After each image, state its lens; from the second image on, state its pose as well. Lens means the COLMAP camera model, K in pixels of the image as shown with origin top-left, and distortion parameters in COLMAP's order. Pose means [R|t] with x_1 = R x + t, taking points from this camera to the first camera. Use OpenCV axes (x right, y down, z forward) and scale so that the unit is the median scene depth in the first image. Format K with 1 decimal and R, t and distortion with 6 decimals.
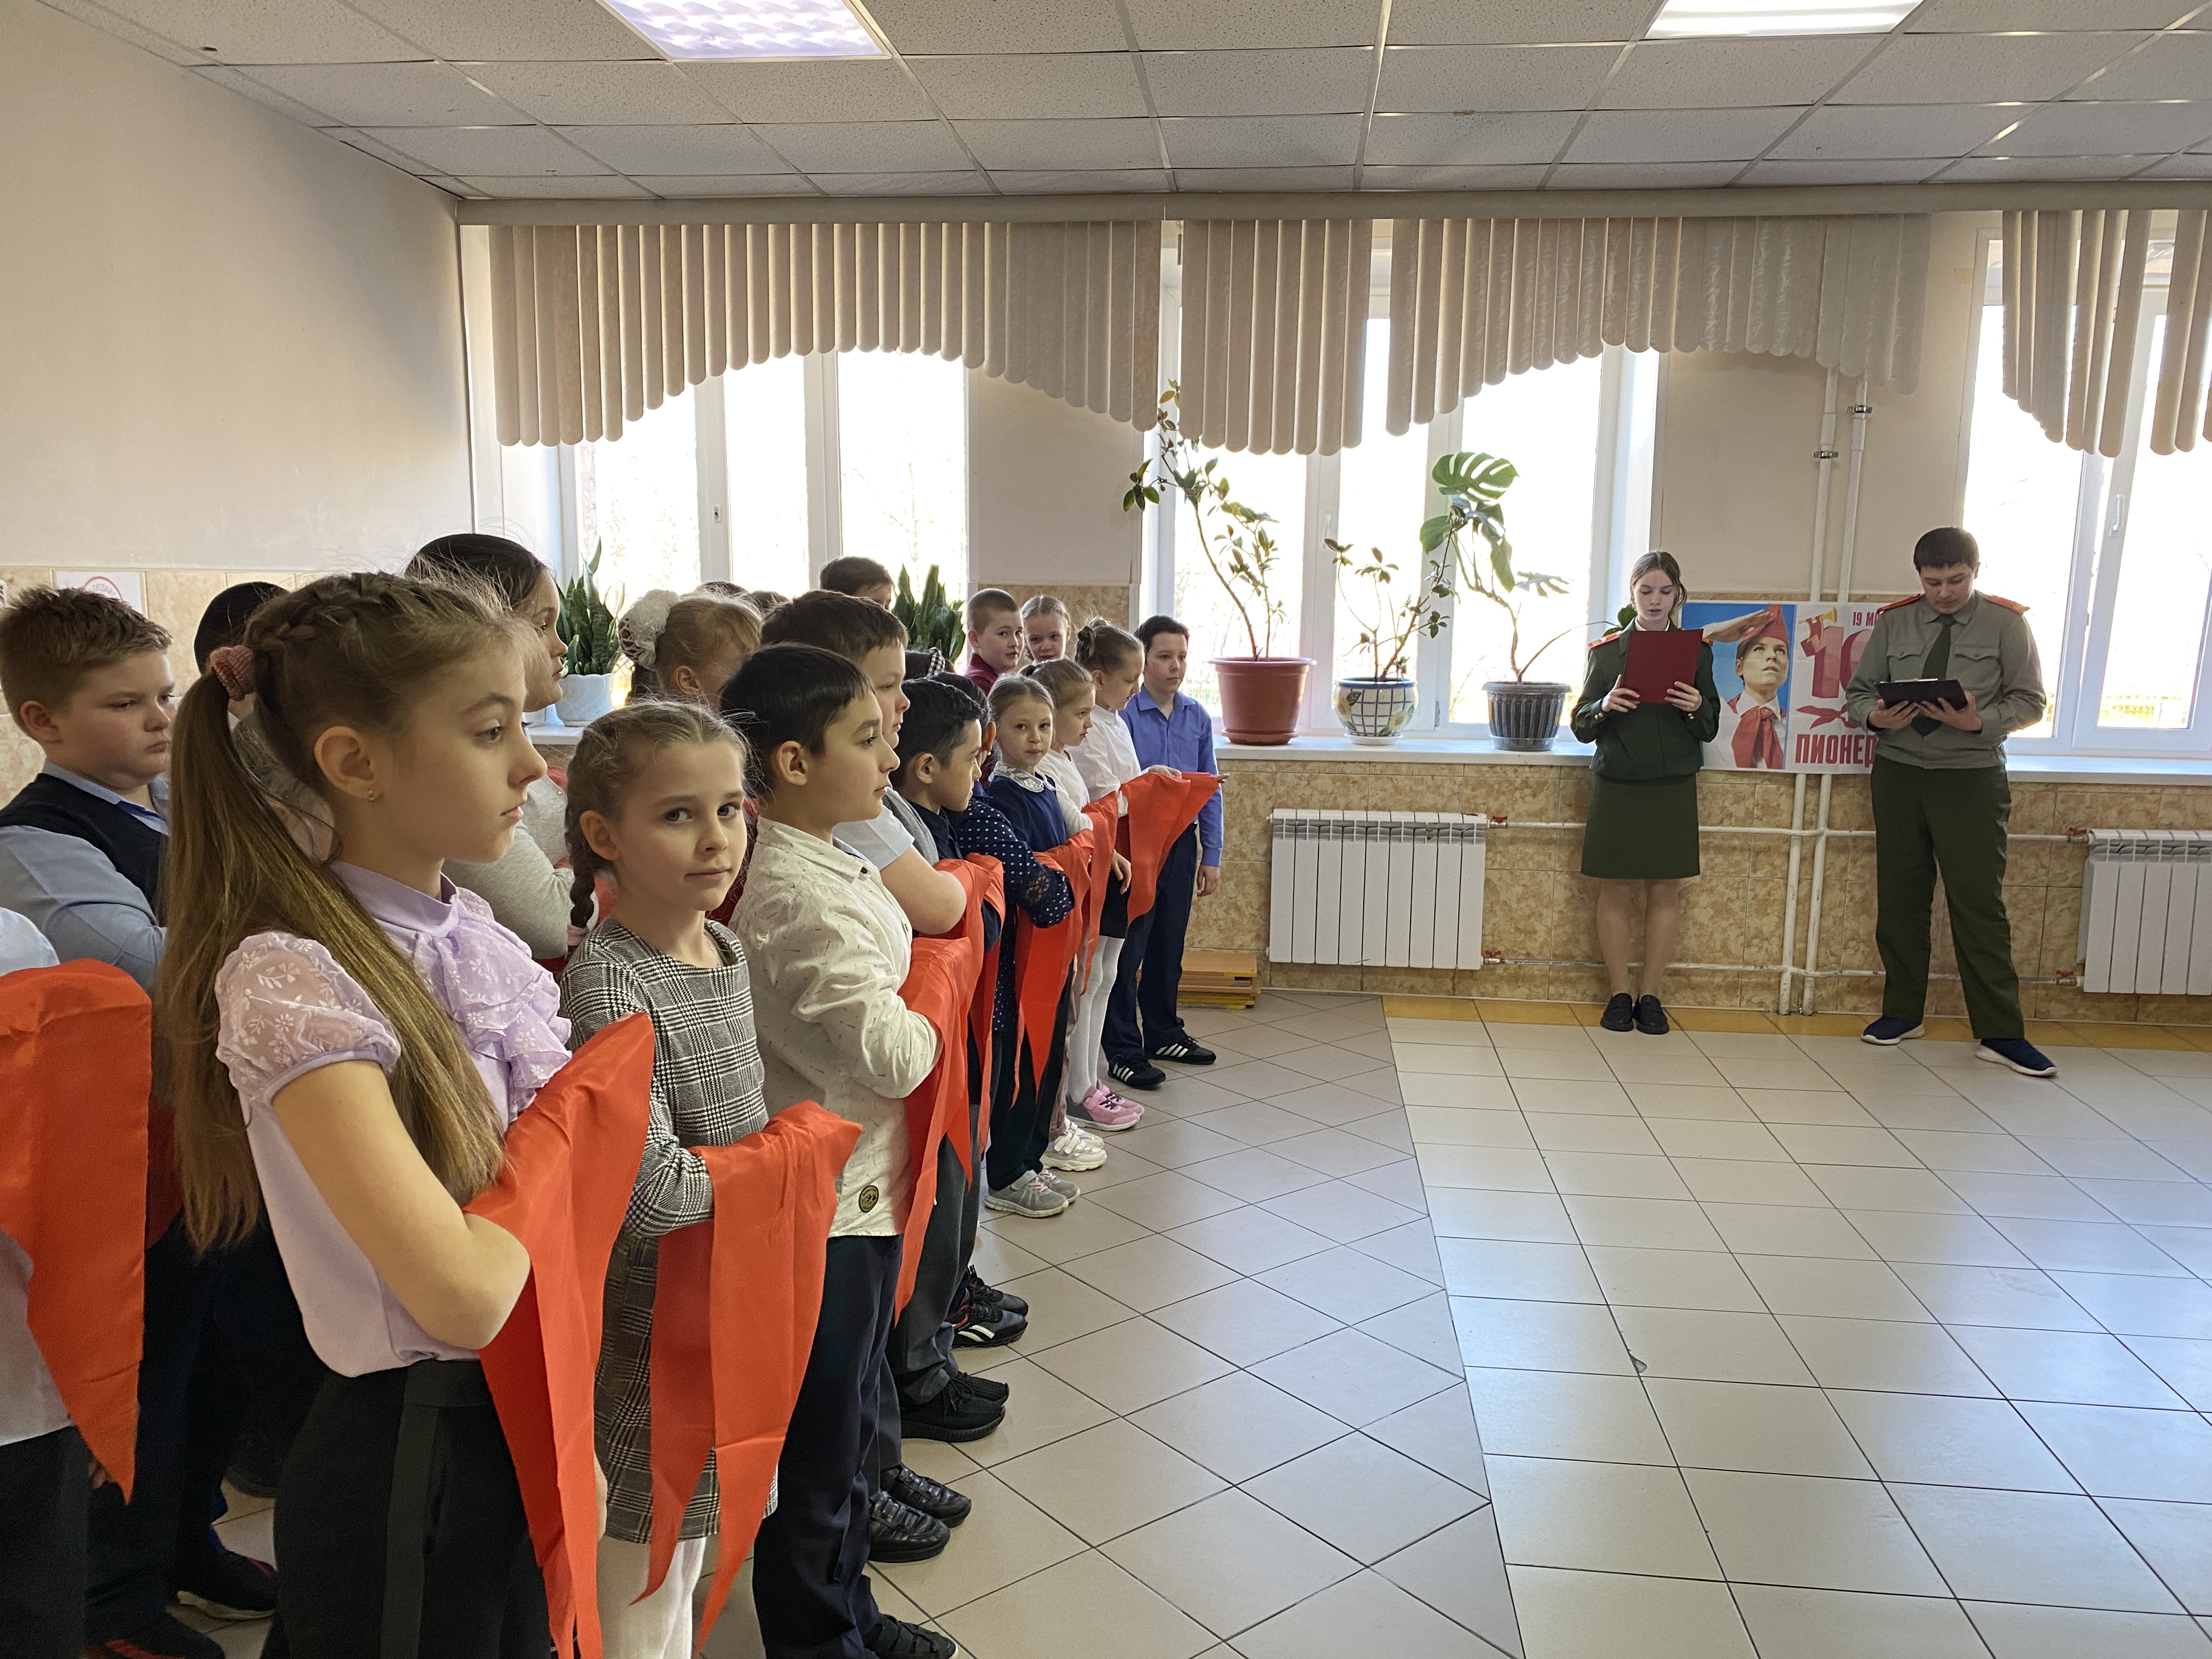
lens RADIAL K [[1680.1, 0, 1106.0], [0, 1680.1, 829.5], [0, 0, 1]] dist [0.001778, -0.007887]
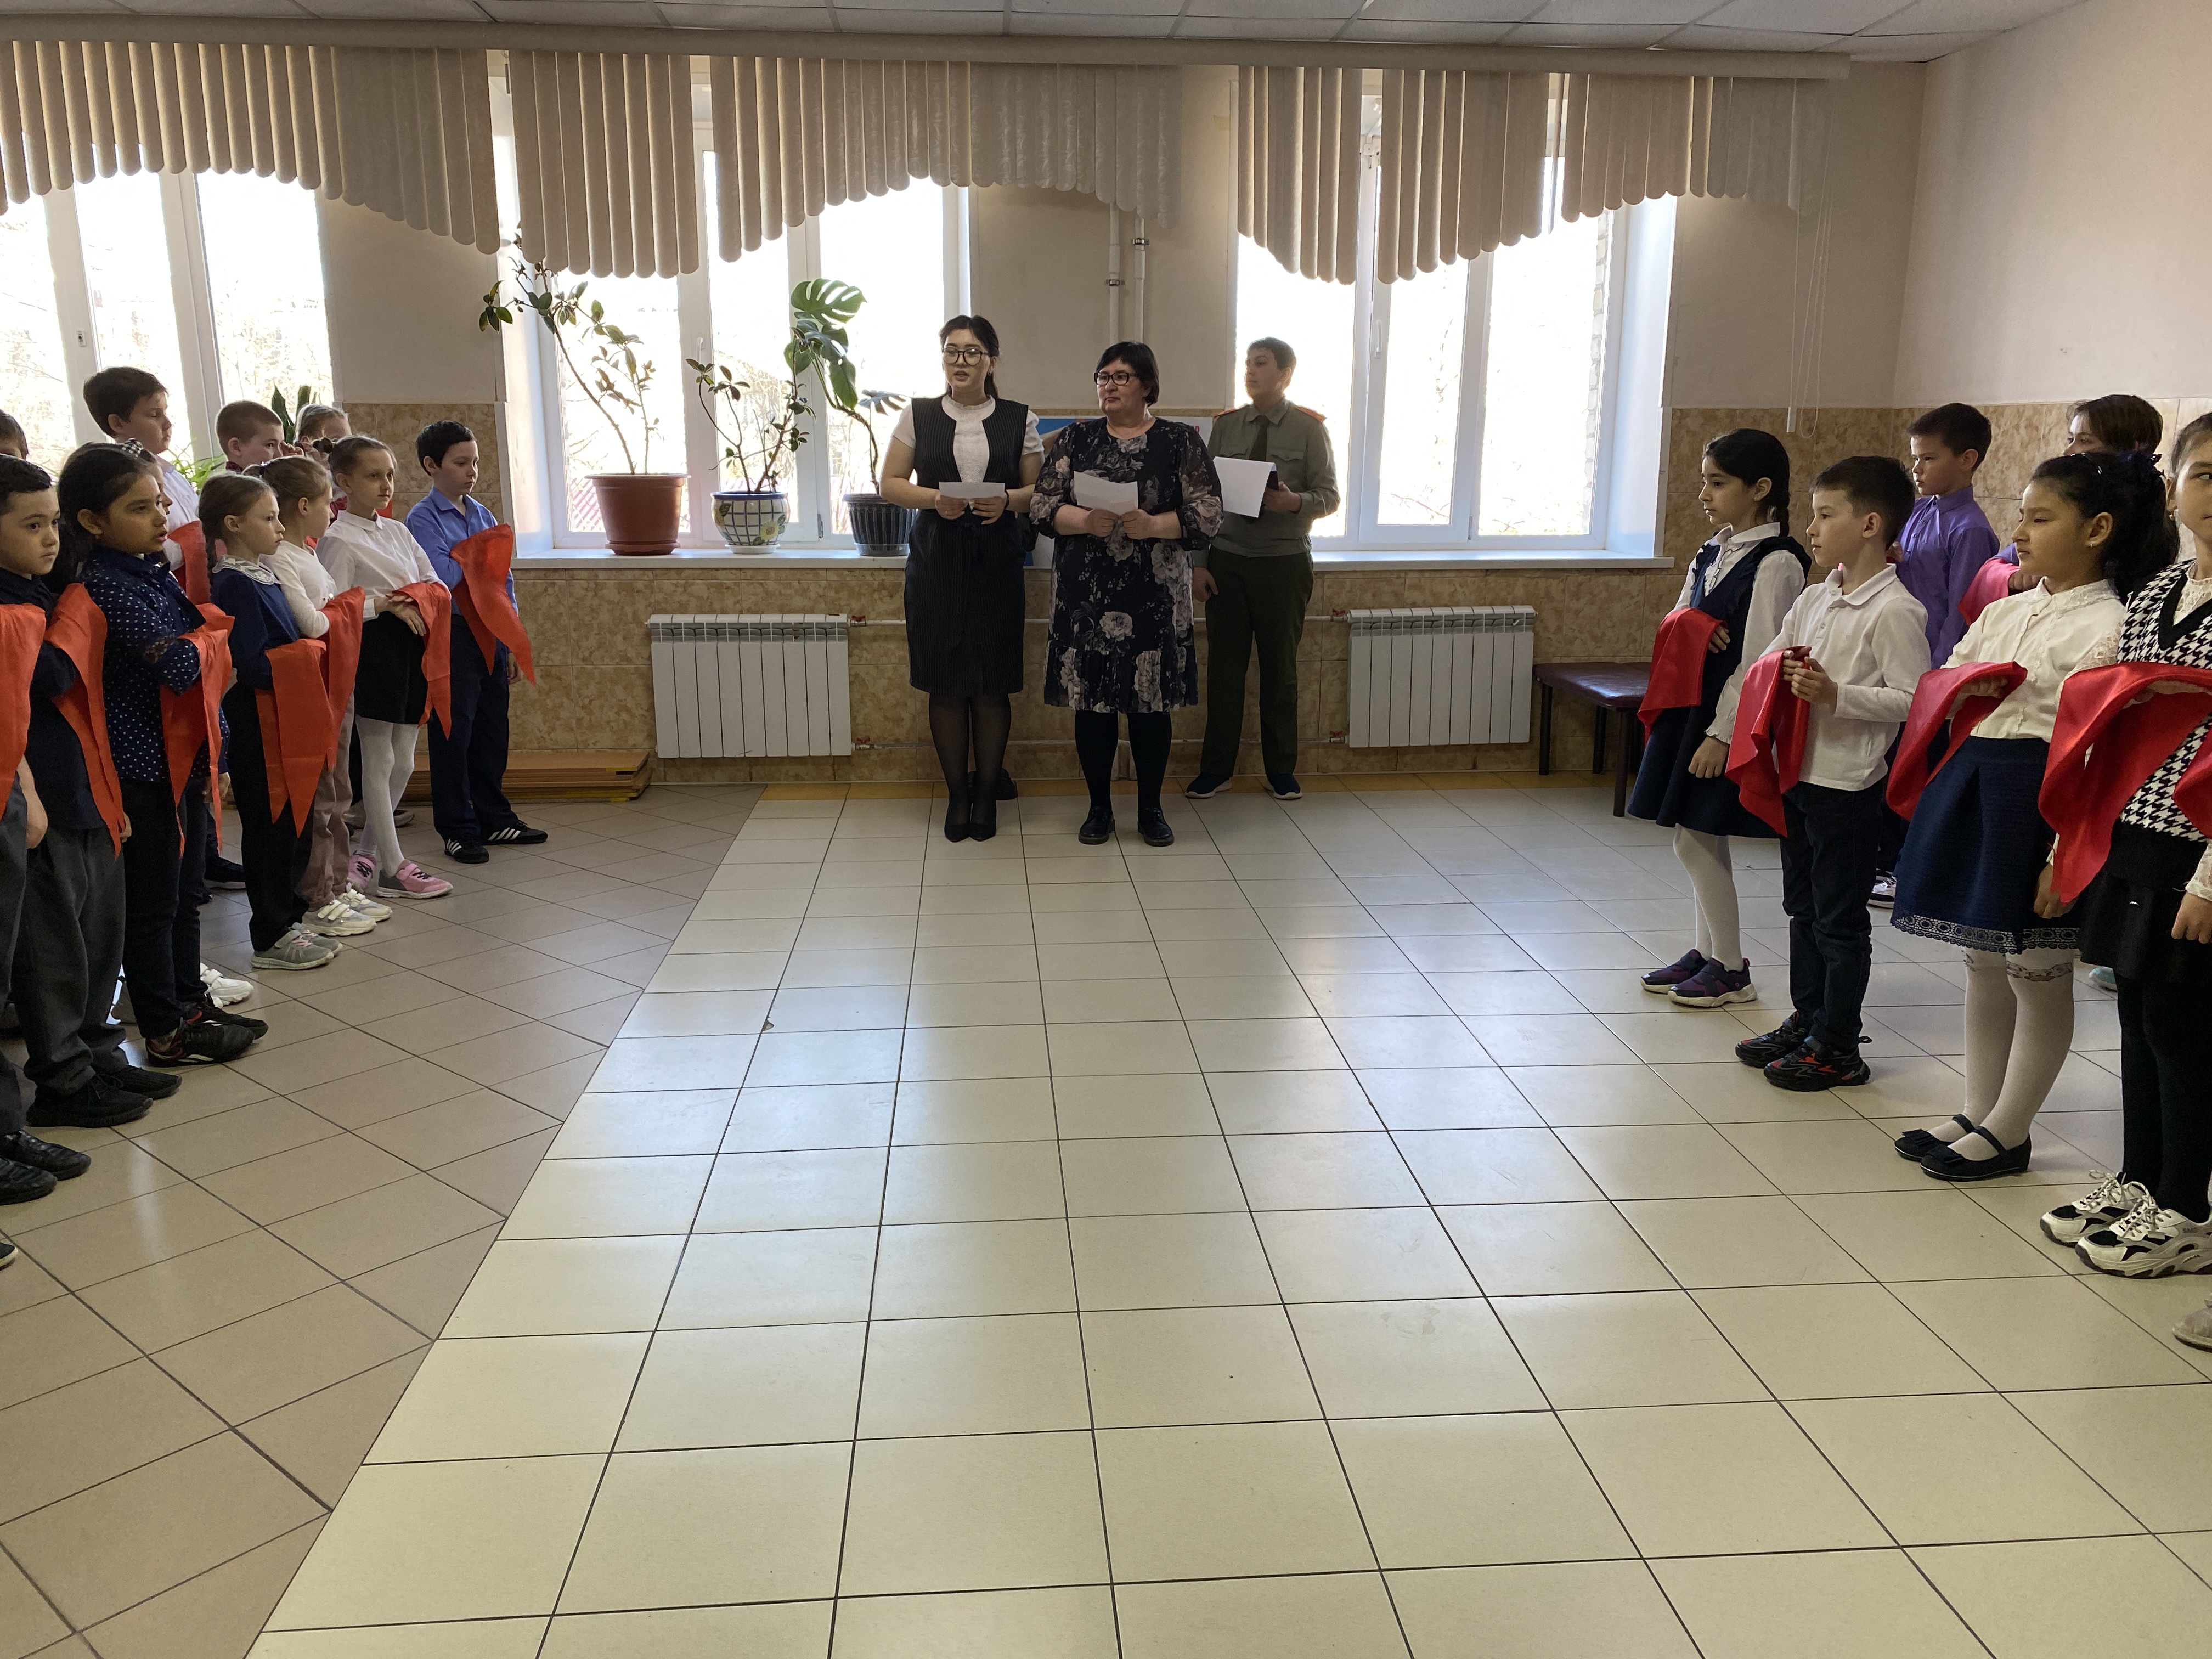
lens RADIAL K [[1699.2, 0, 1117.7], [0, 1699.2, 797.9], [0, 0, 1]] dist [-0.007398, 0.000428]
pose [[0.980570, -0.048452, 0.190091, 0.182166], [0.034765, 0.996601, 0.074688, 0.034102], [-0.193063, -0.066628, 0.978921, -0.129781]]
